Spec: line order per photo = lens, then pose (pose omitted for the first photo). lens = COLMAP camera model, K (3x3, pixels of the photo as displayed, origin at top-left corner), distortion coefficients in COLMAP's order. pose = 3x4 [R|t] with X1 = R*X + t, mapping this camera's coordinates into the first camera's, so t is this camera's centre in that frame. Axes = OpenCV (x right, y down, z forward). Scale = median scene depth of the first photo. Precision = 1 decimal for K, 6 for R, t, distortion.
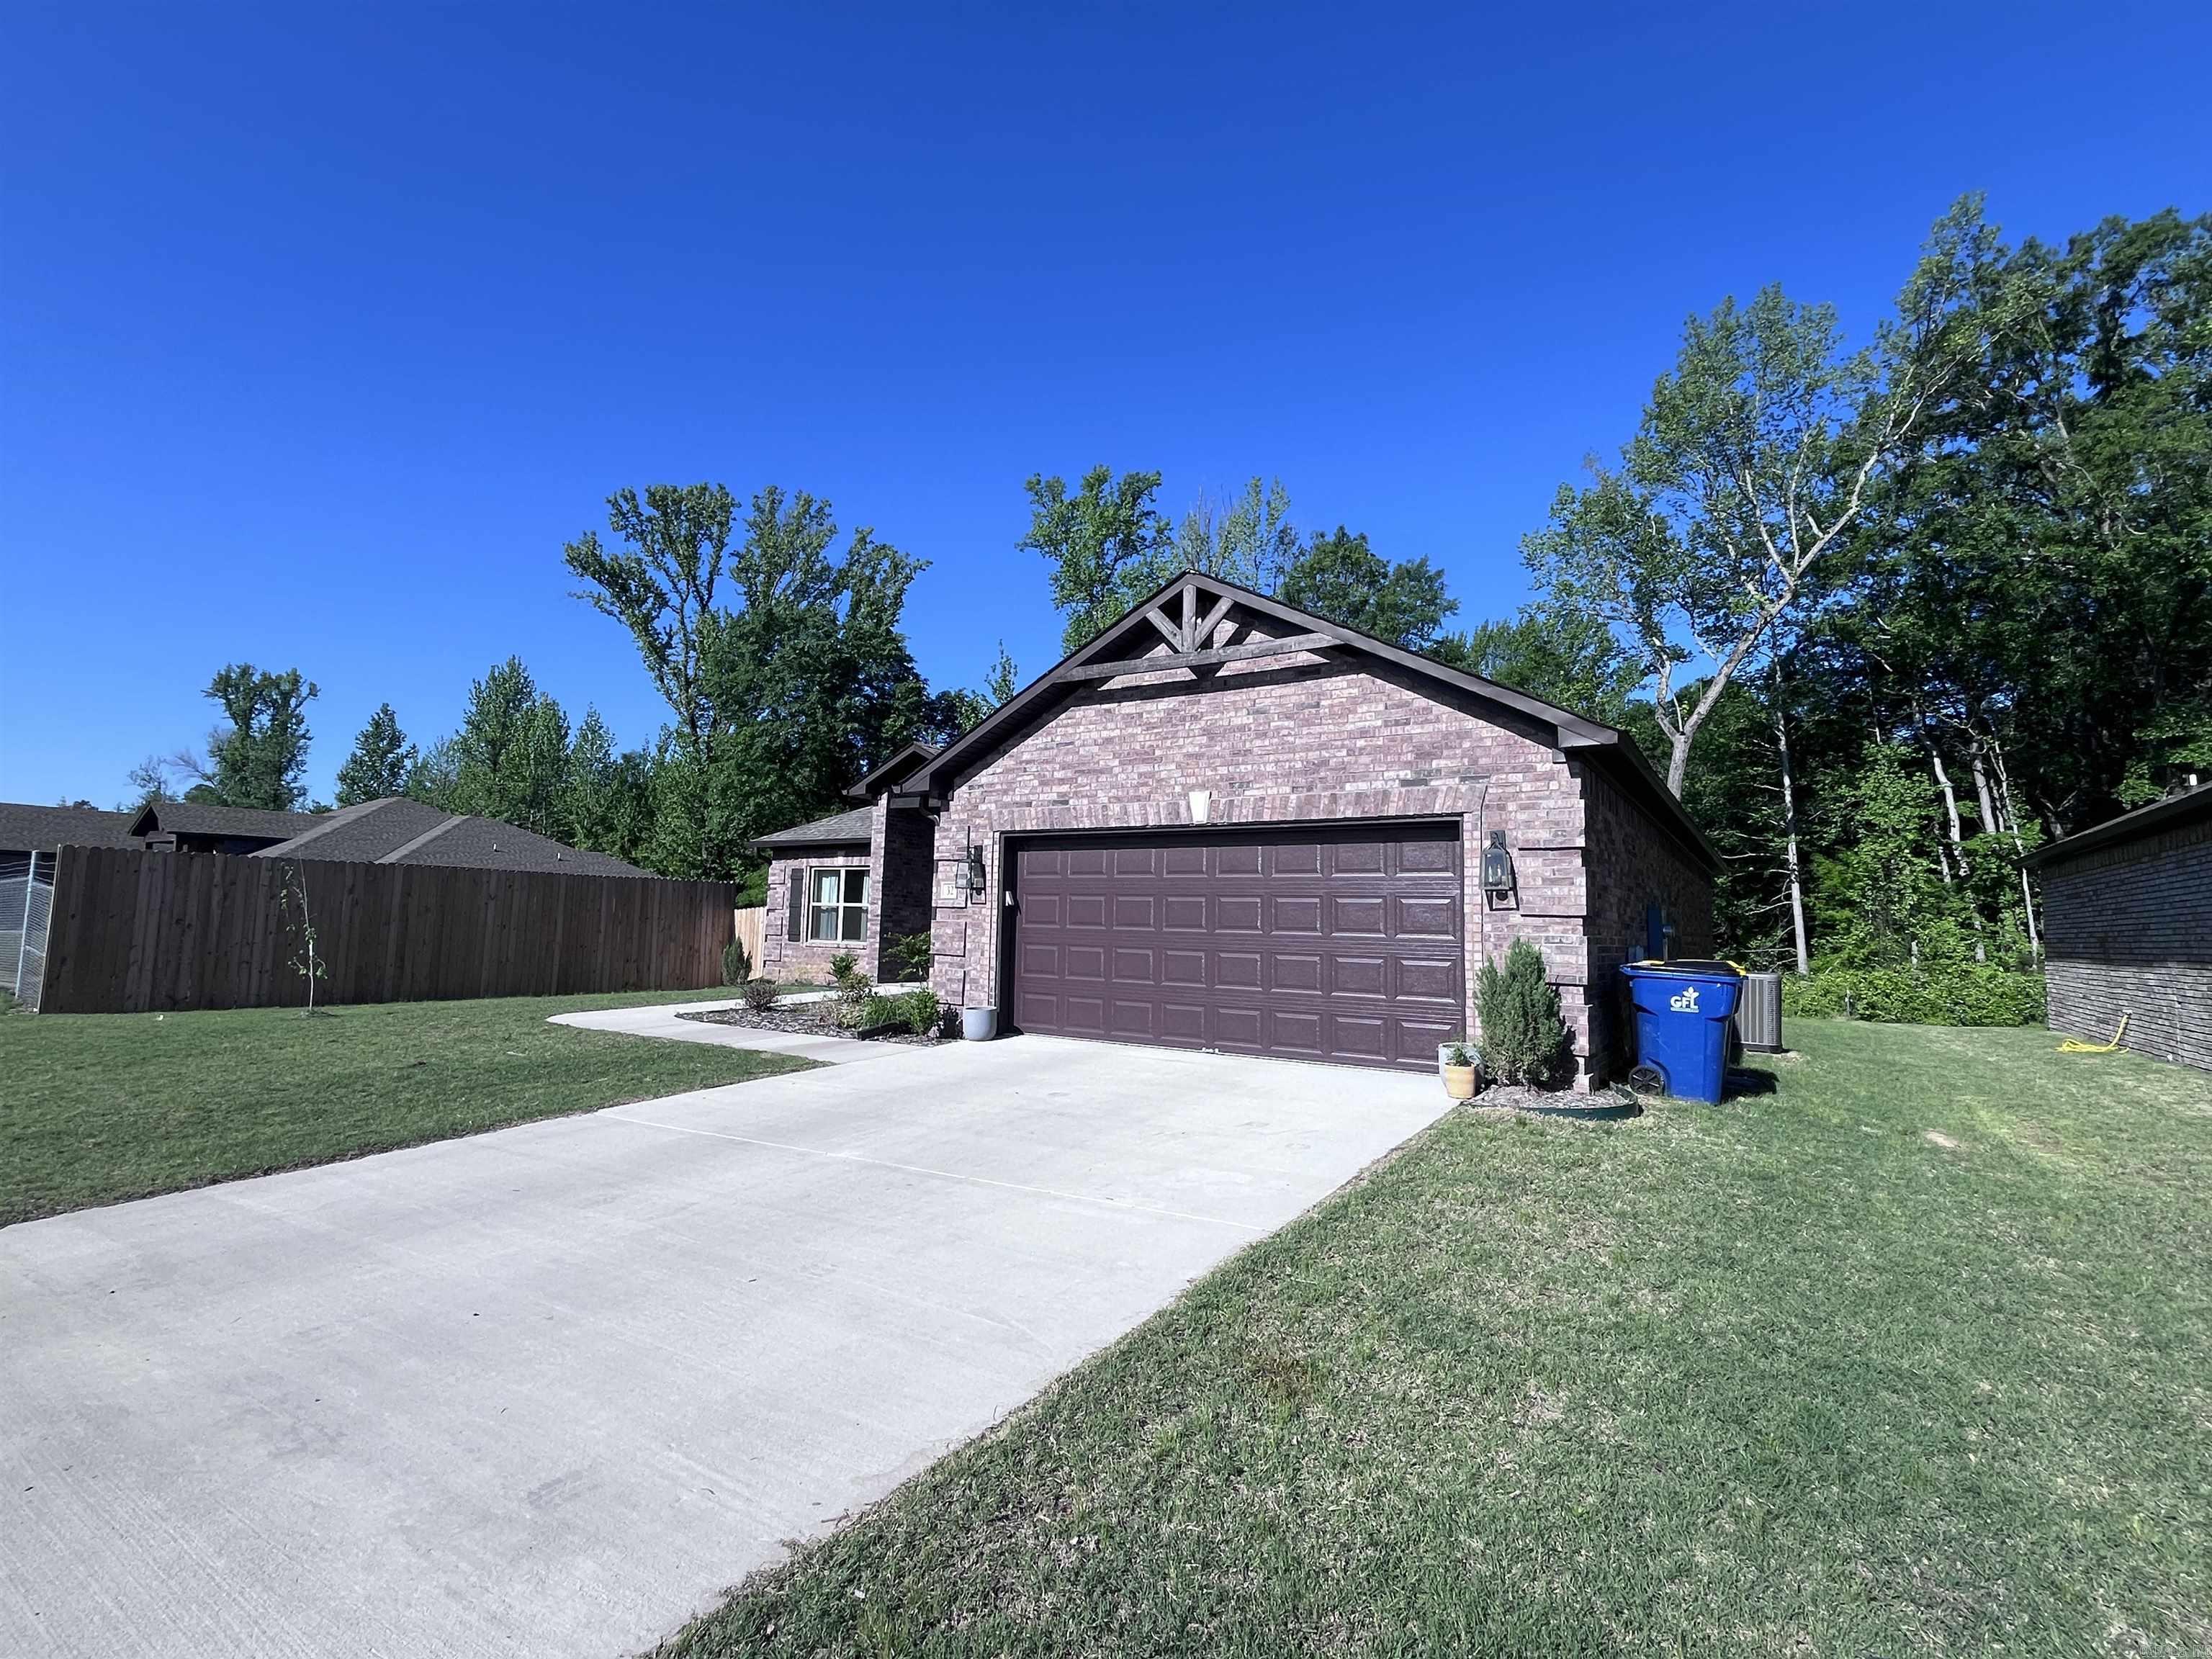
lens RADIAL K [[1039.7, 0, 1101.6], [0, 1039.7, 829.2], [0, 0, 1]] dist [-0.007753, 0.000789]
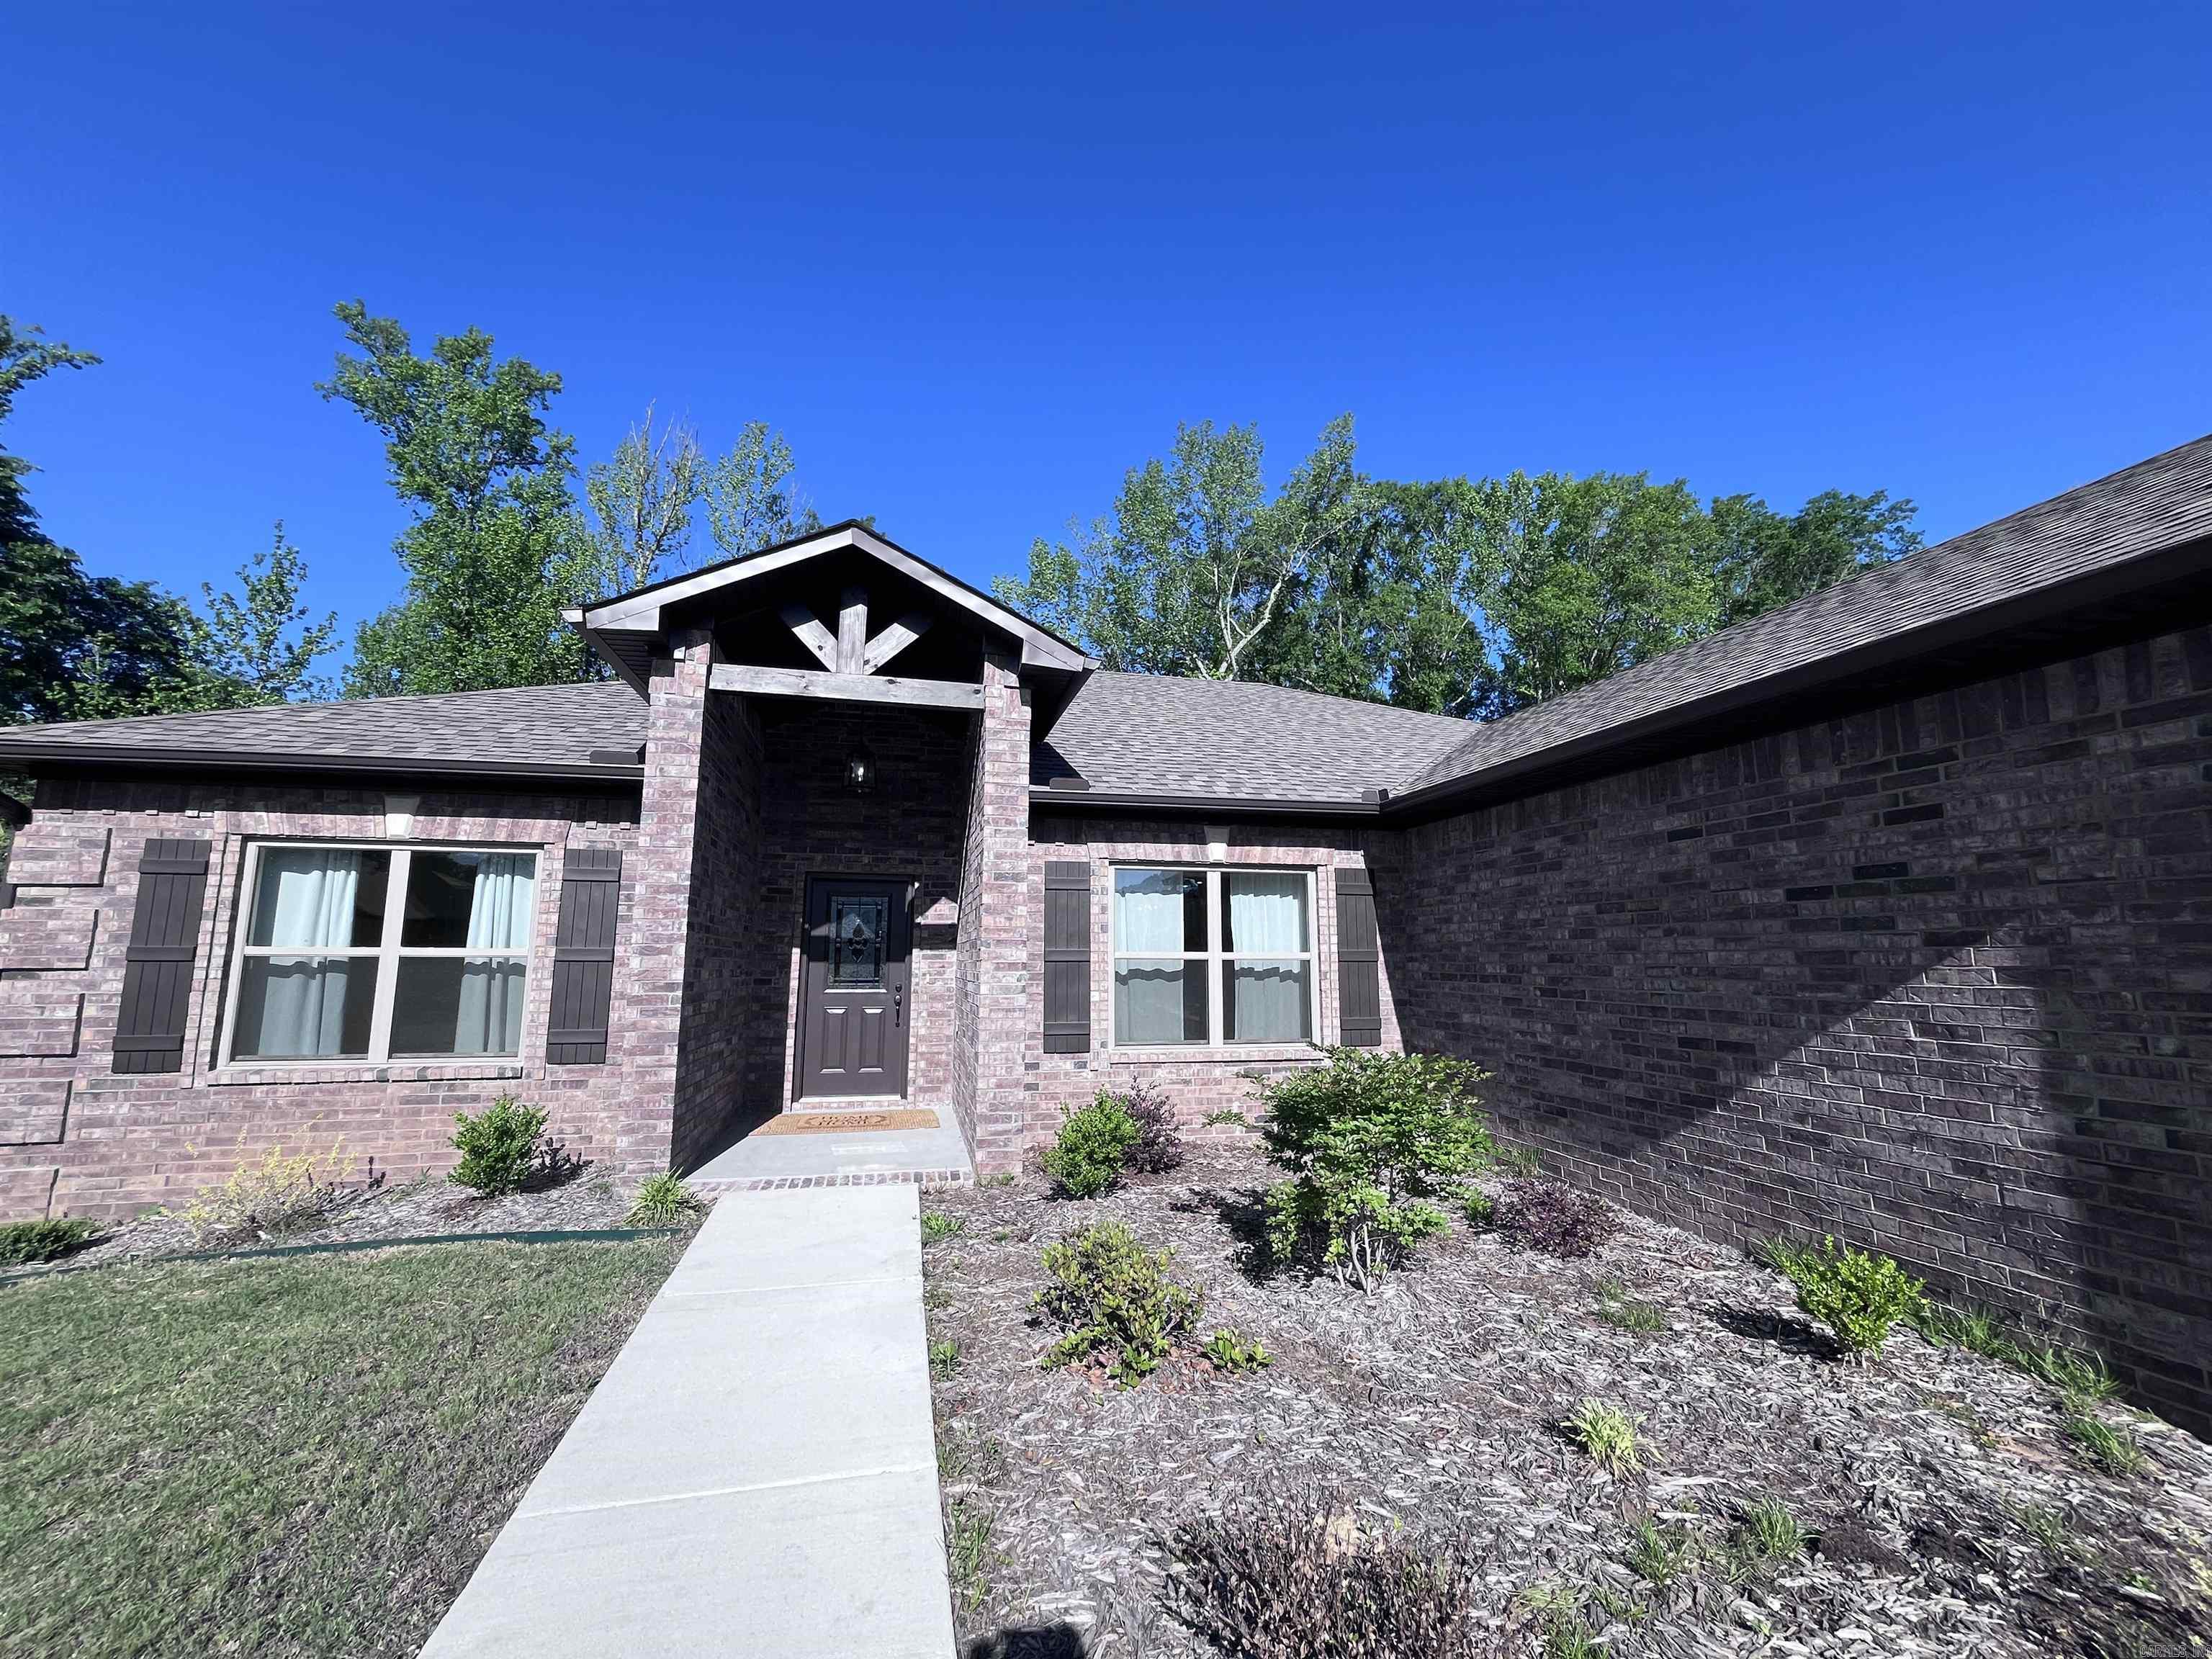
lens RADIAL K [[890.5, 0, 1104.6], [0, 890.5, 832.4], [0, 0, 1]] dist [-0.003312, 0.000182]
pose [[0.694112, 0.074763, 0.715974, -0.575136], [-0.052341, 0.997201, -0.053387, 0.069377], [-0.717962, -0.000418, 0.696082, 1.195303]]
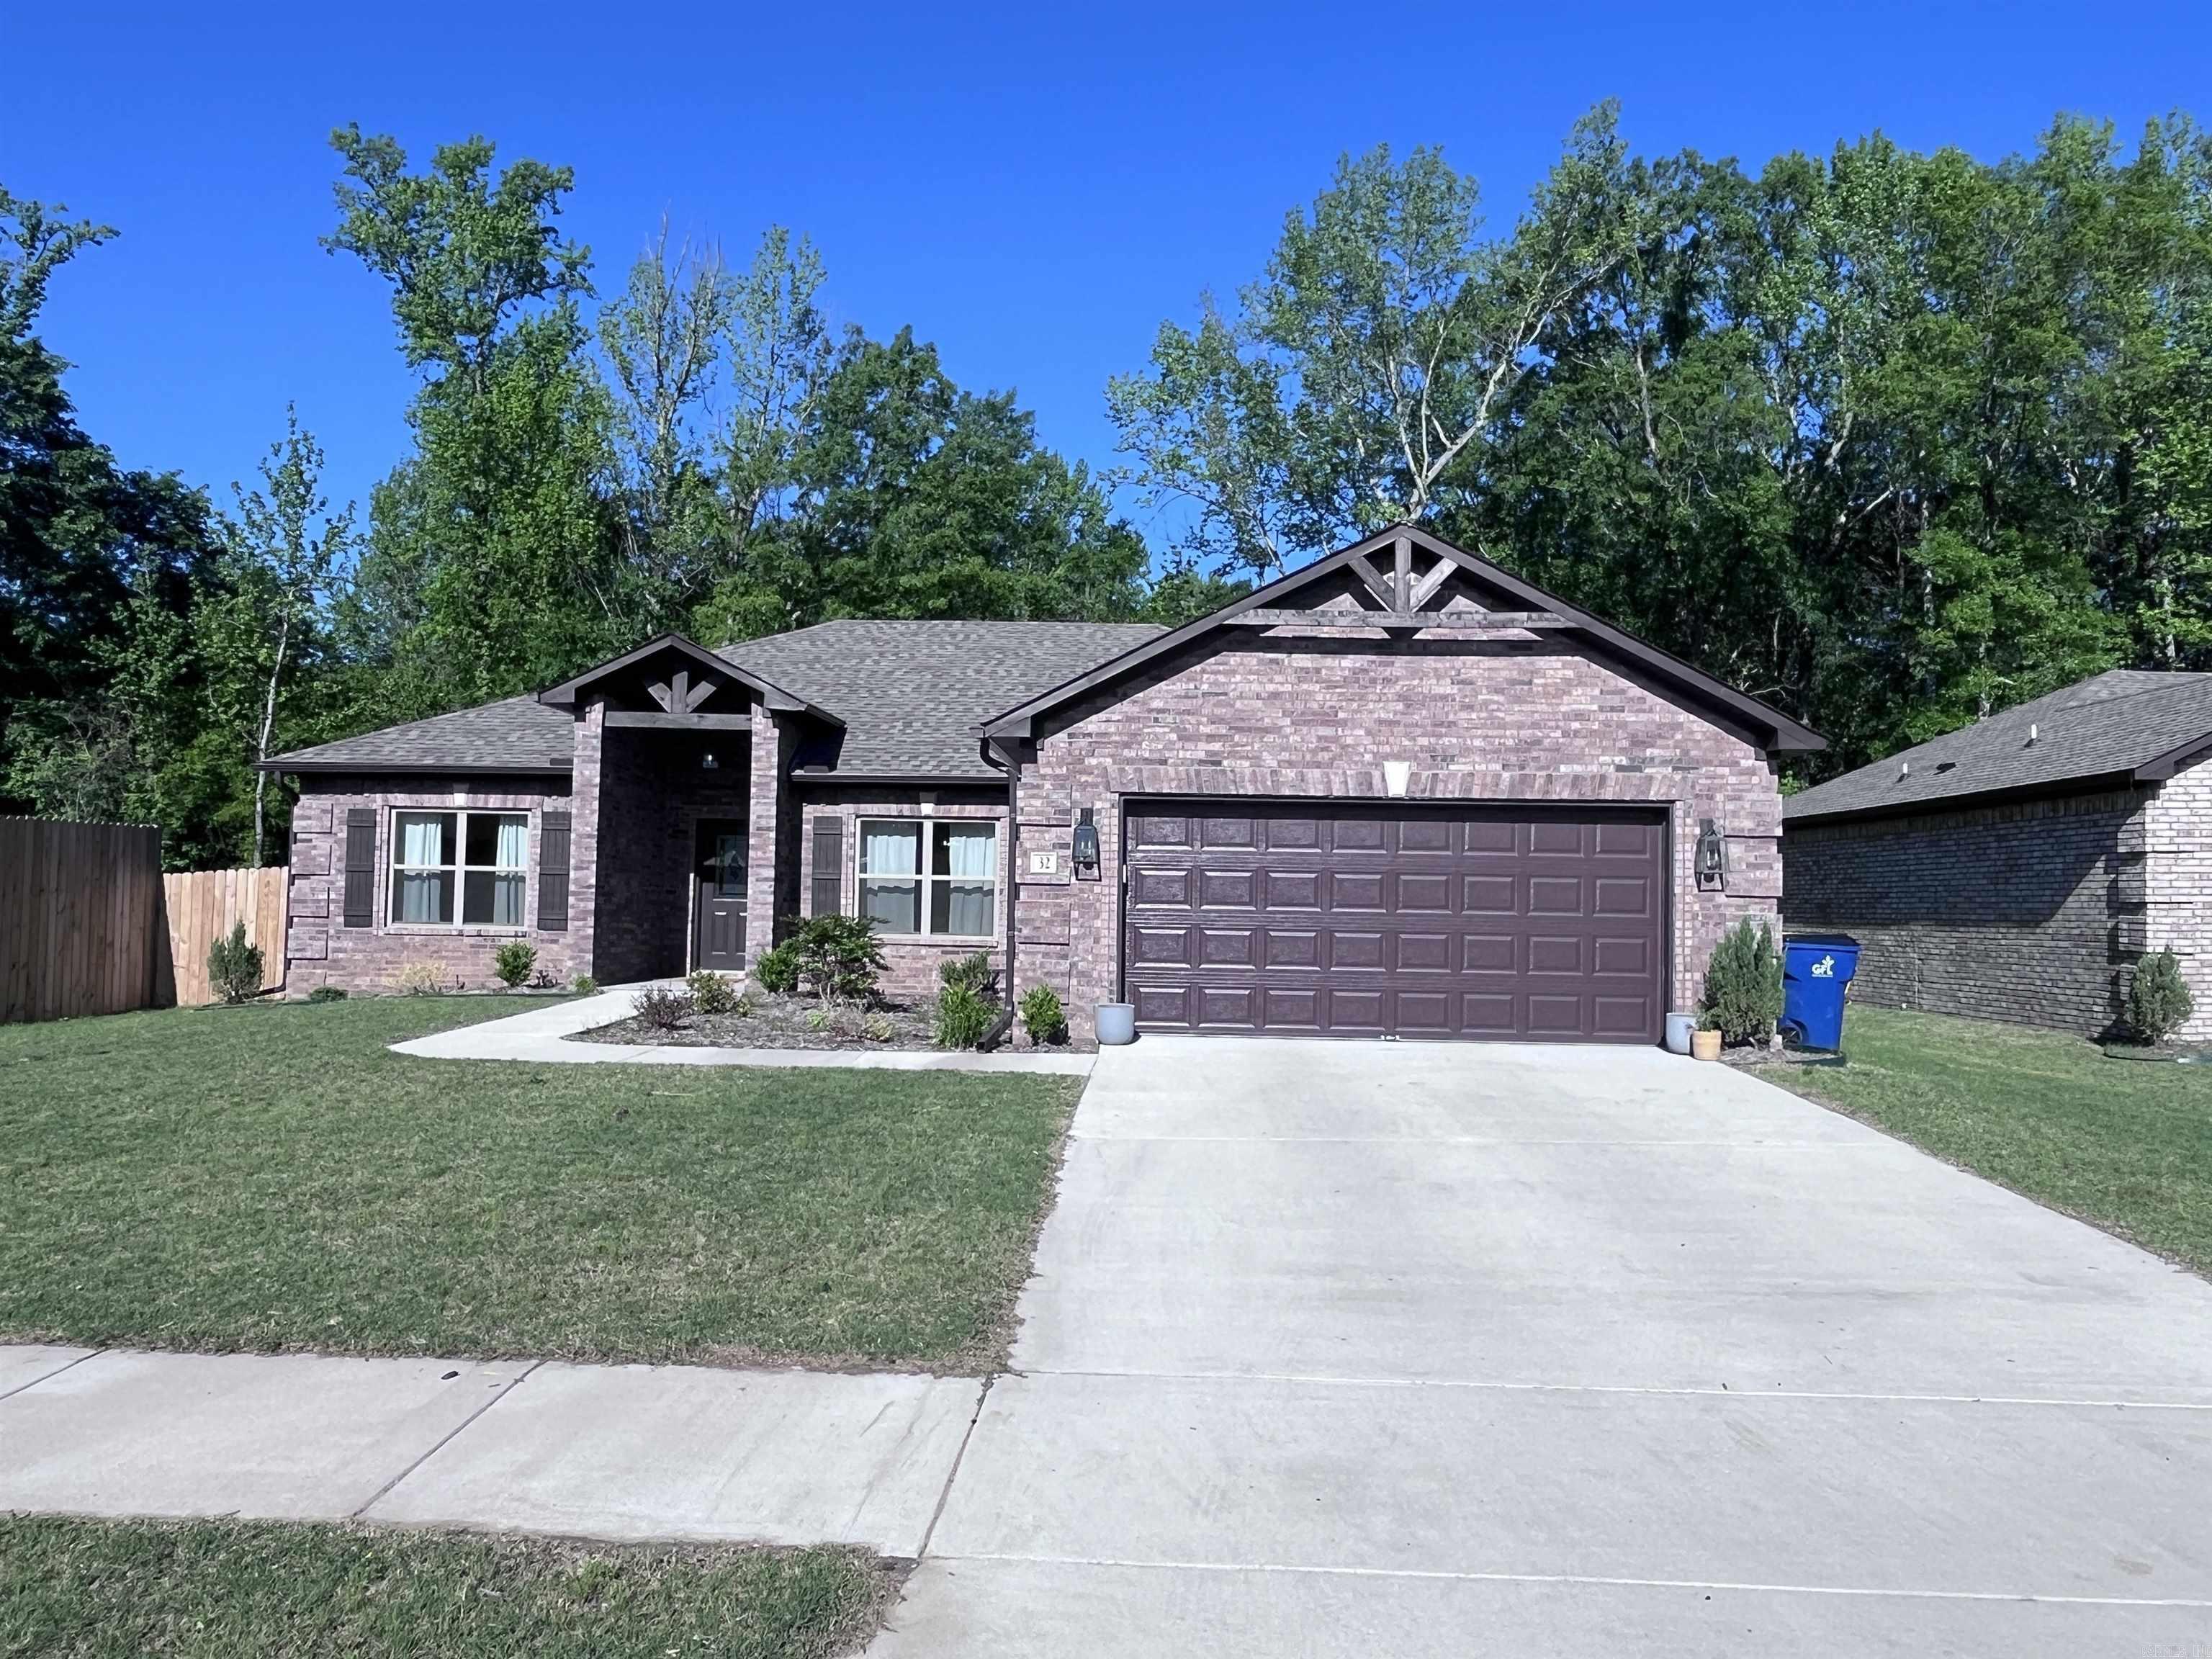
lens RADIAL K [[1592.6, 0, 1120.9], [0, 1592.6, 831.9], [0, 0, 1]] dist [-0.000423, -0.004803]
pose [[0.851230, 0.013376, 0.524623, -0.801514], [-0.045423, 0.997801, 0.048262, -0.029328], [-0.522824, -0.064912, 0.849966, -0.079400]]
